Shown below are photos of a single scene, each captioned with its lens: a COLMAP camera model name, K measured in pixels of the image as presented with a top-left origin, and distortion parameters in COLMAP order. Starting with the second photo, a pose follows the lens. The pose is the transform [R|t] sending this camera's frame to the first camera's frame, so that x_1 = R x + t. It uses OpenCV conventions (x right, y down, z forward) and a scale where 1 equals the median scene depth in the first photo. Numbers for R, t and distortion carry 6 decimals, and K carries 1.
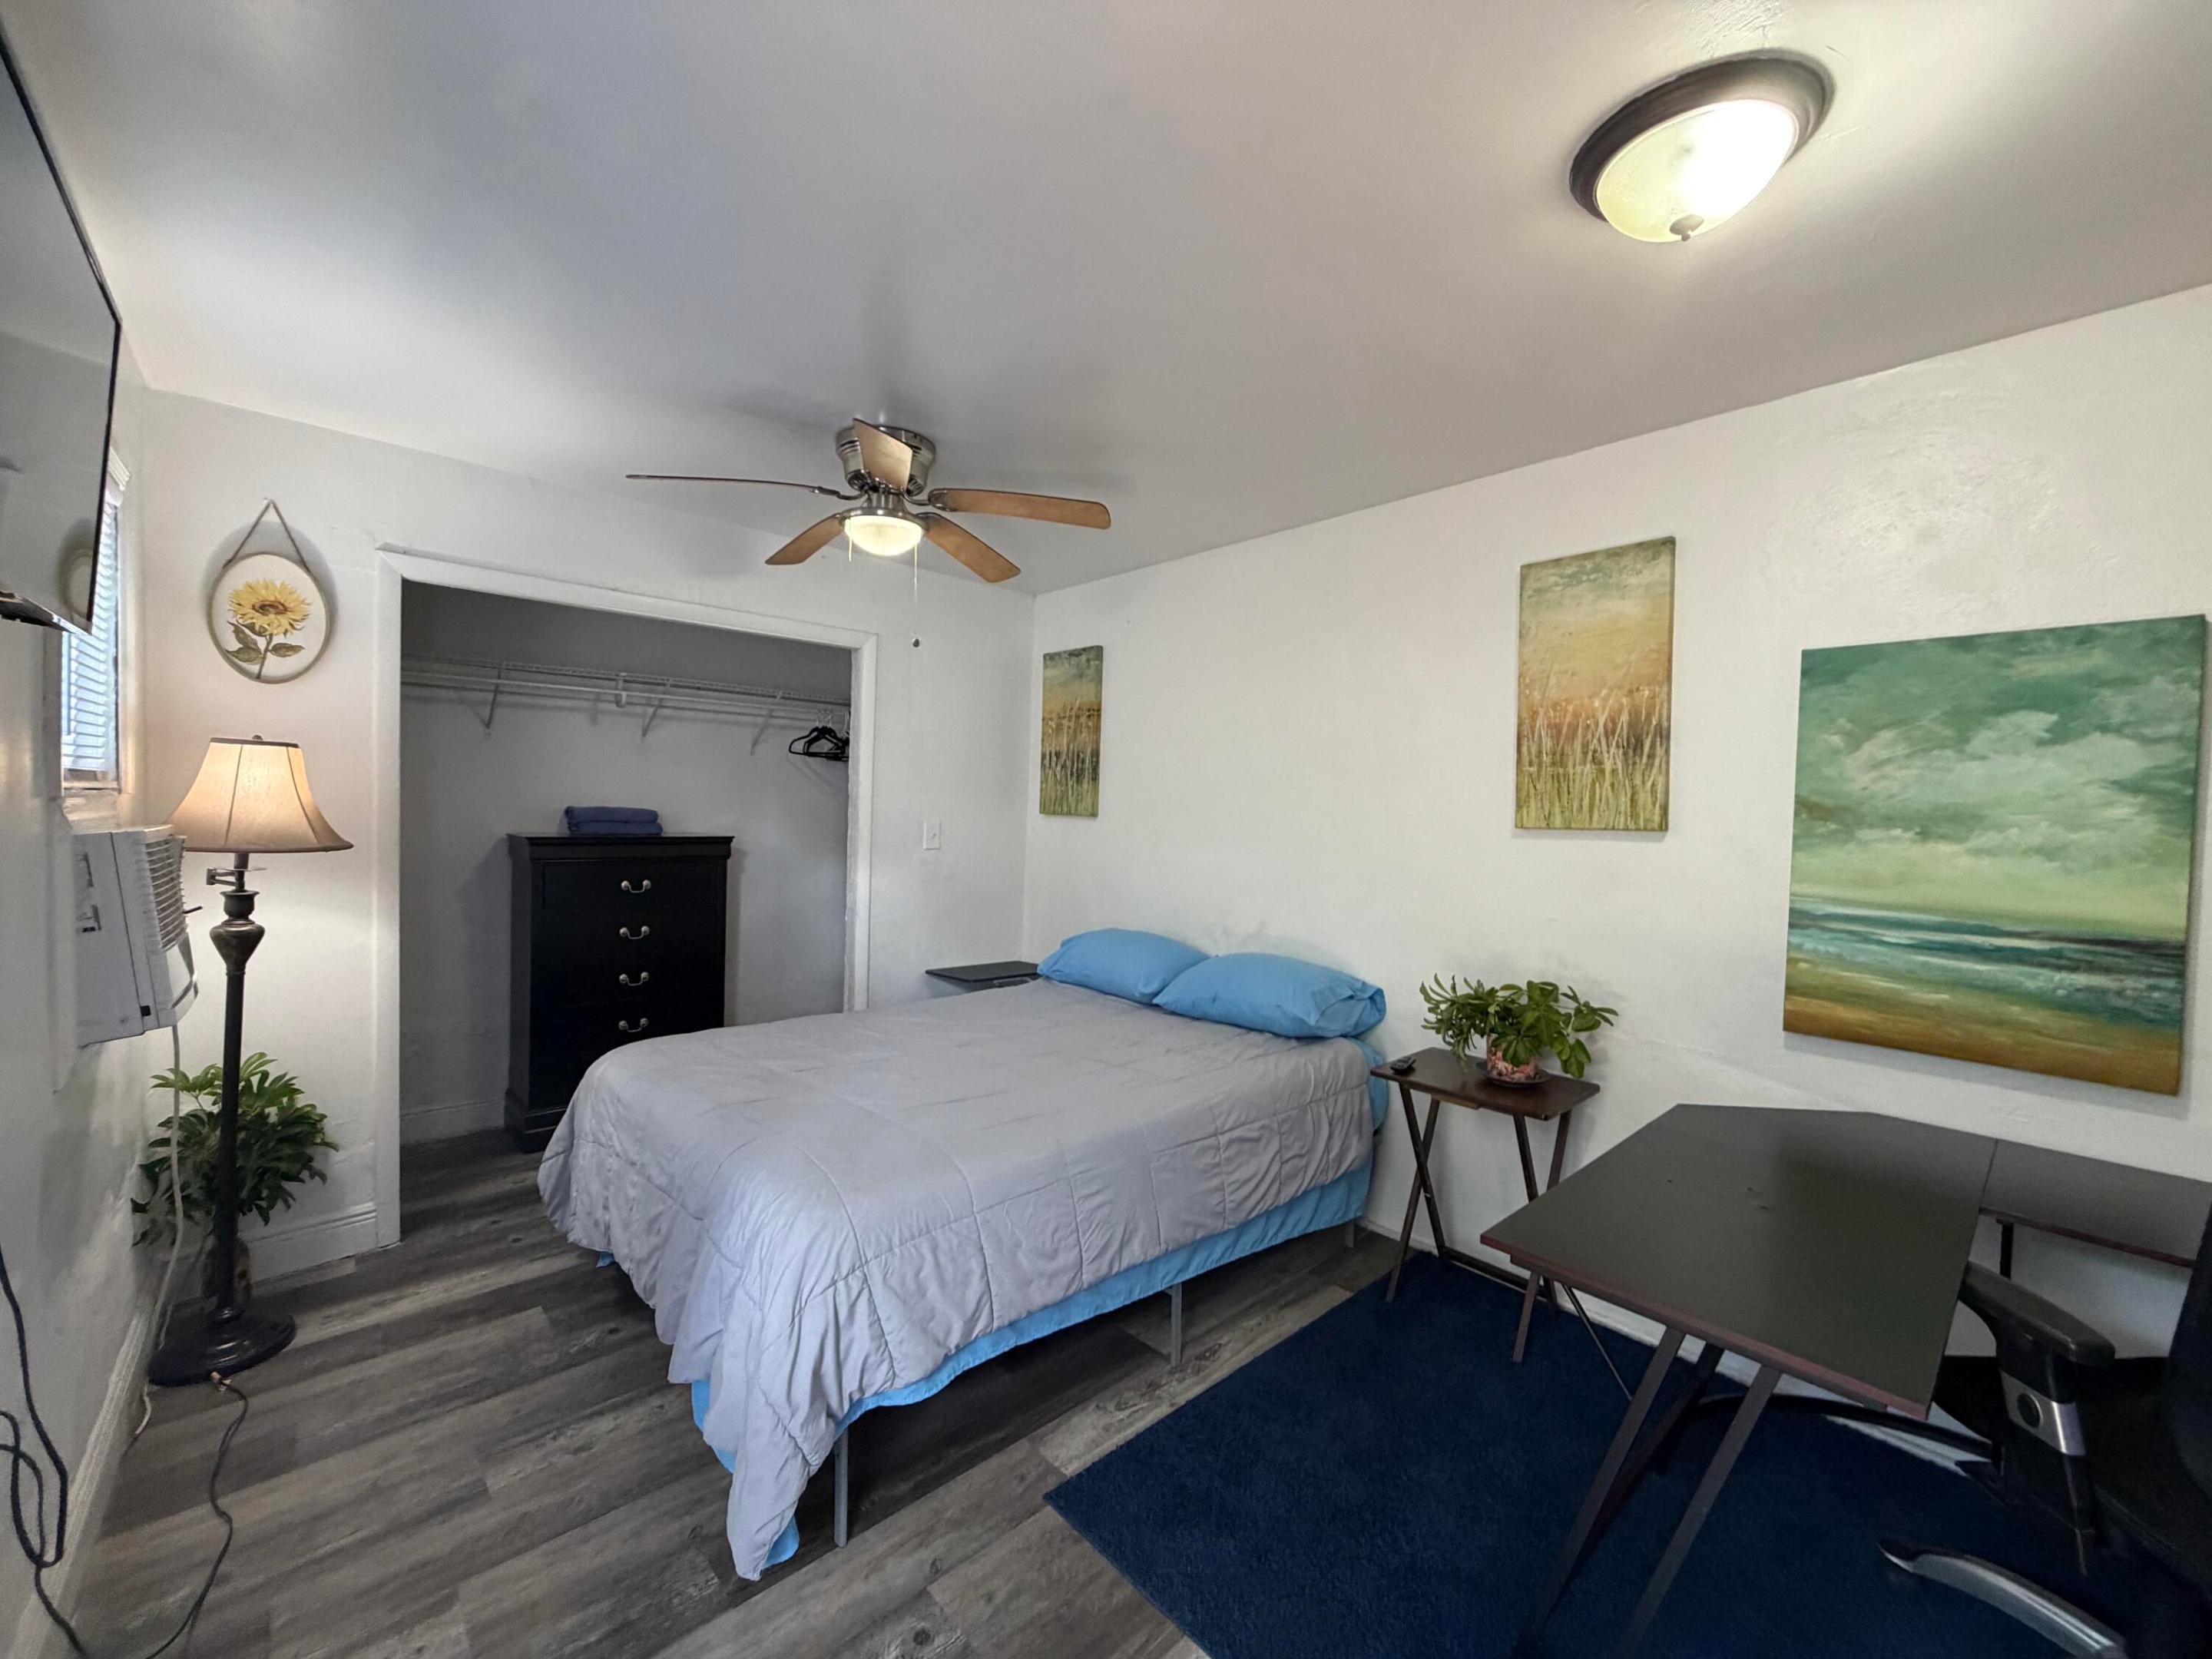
lens RADIAL K [[881.2, 0, 1107.1], [0, 881.2, 841.2], [0, 0, 1]] dist [-0.001599, -0.000133]
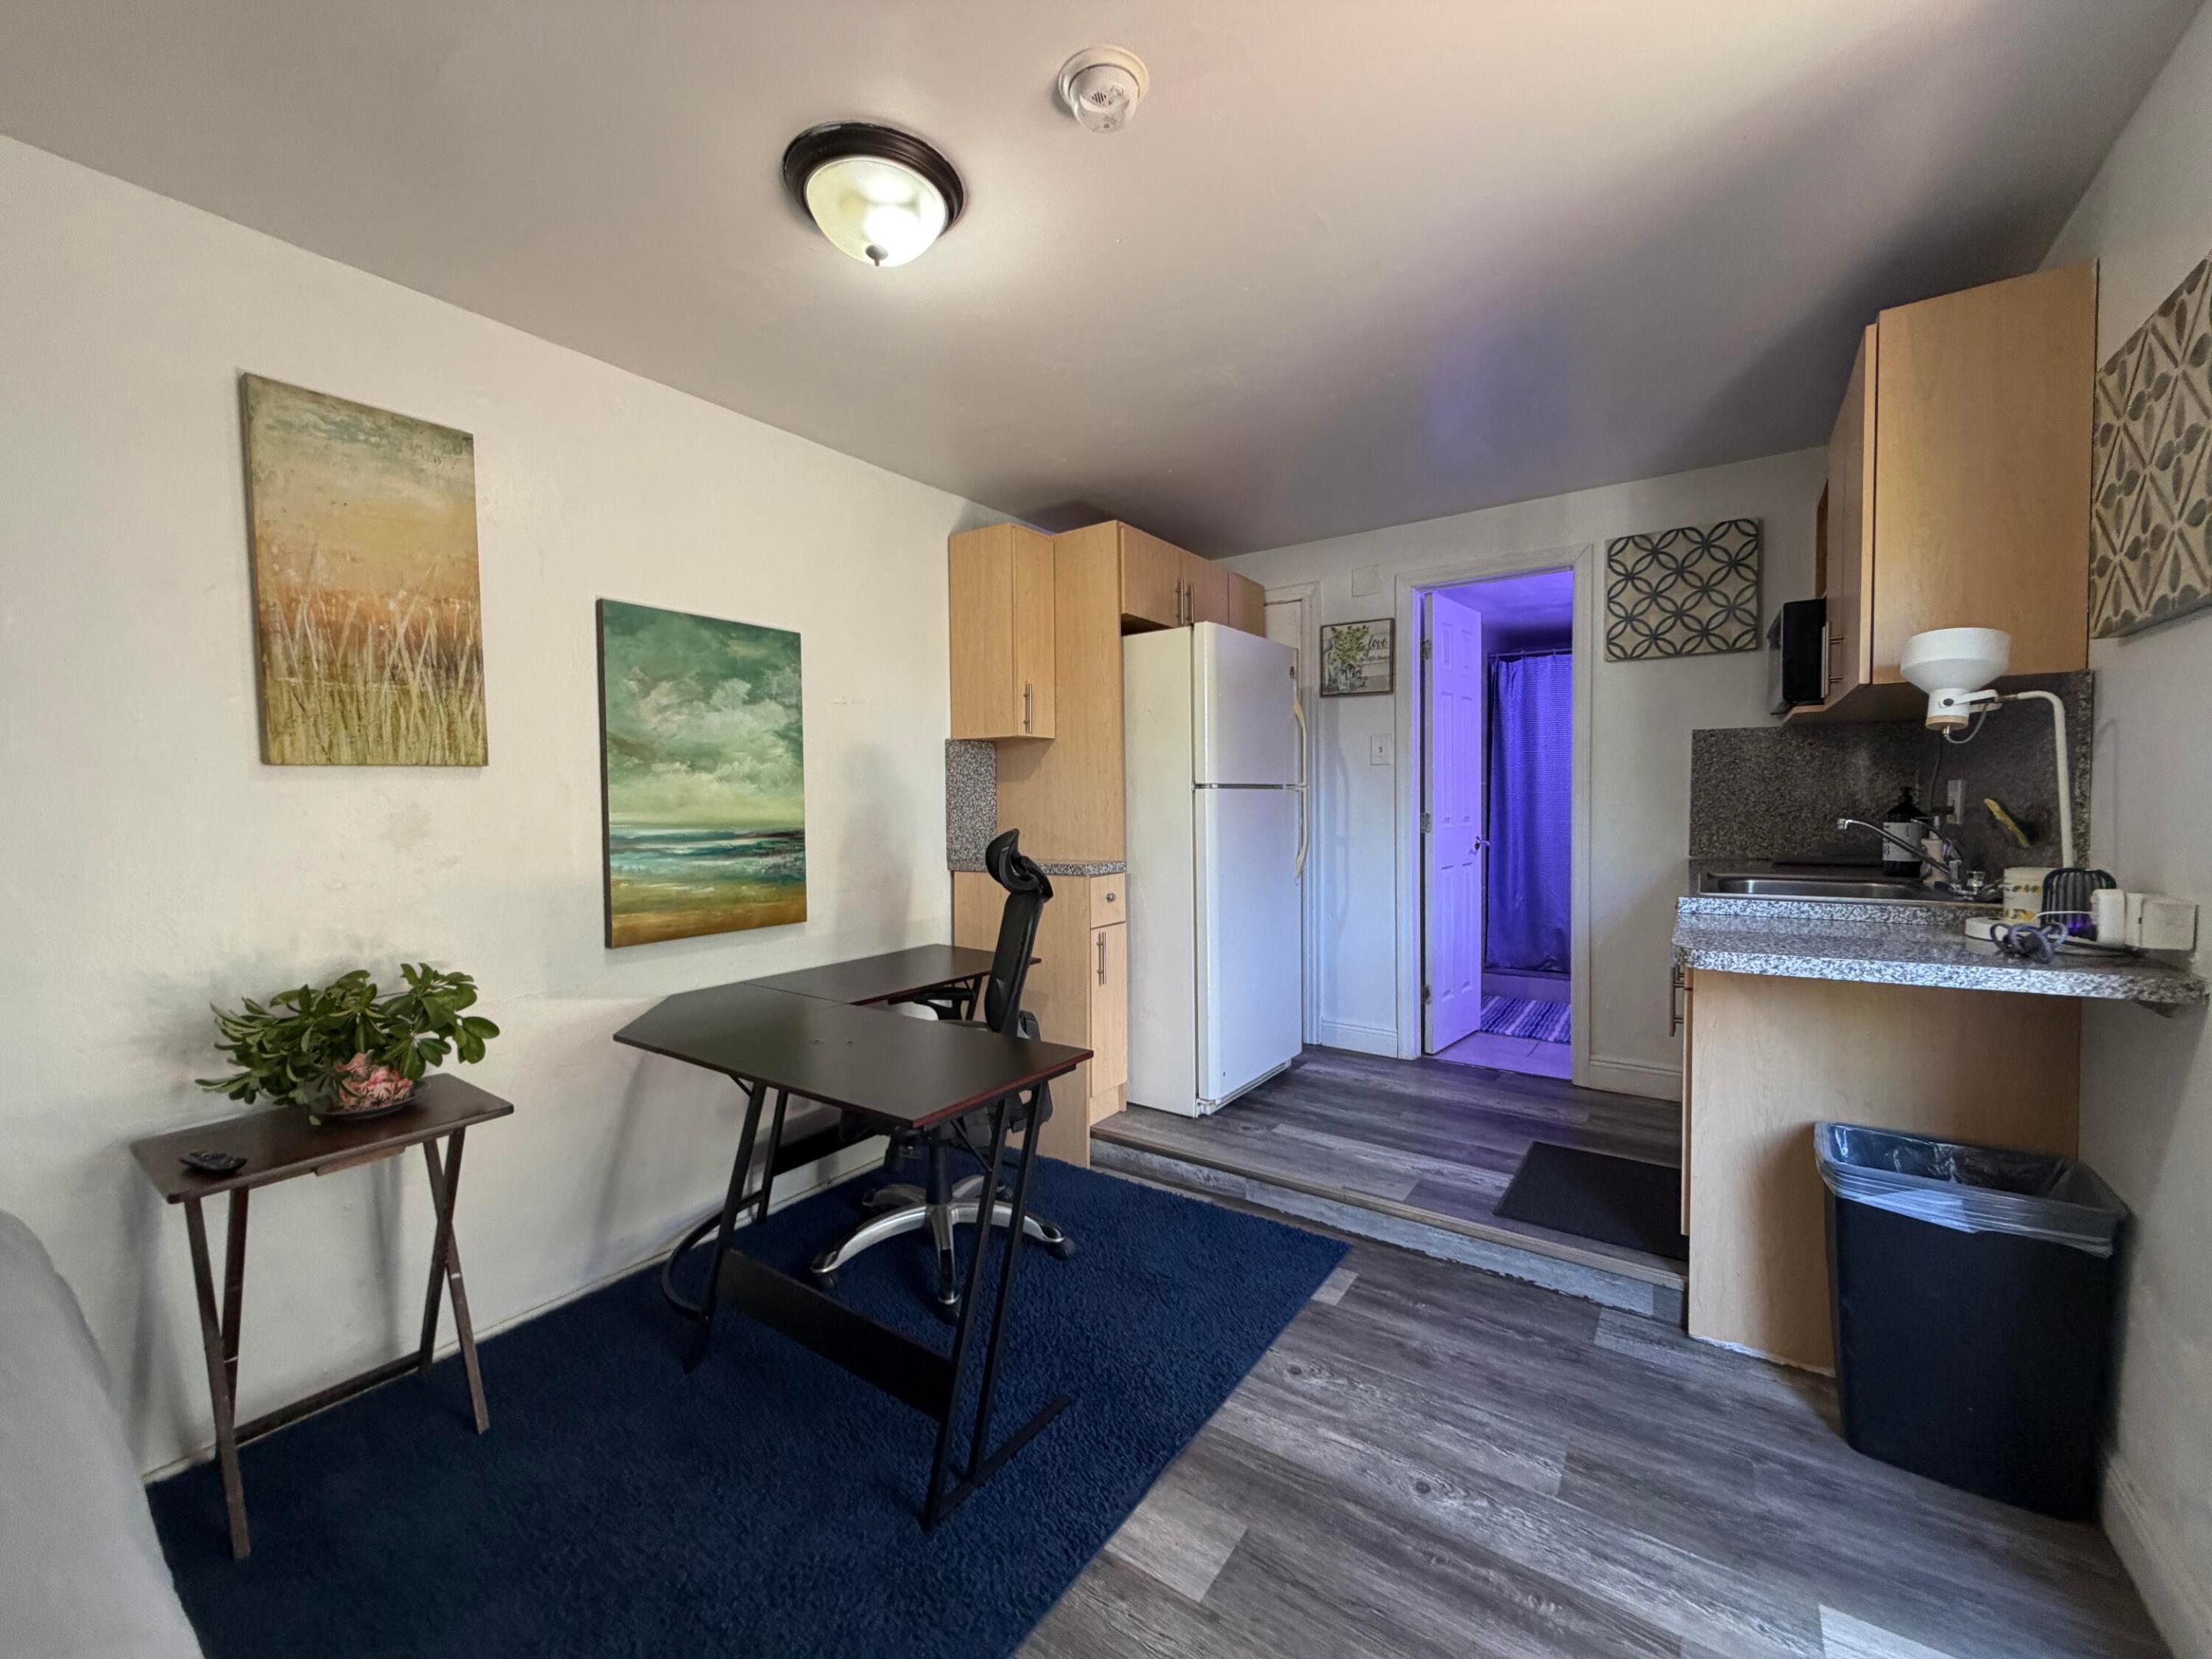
lens RADIAL K [[881.2, 0, 1108.6], [0, 881.2, 820.4], [0, 0, 1]] dist [-0.001599, -0.000133]
pose [[-0.212350, -0.062324, 0.975204, -0.442325], [0.024545, 0.997309, 0.069081, -0.003330], [-0.976885, 0.038605, -0.210249, 0.654423]]
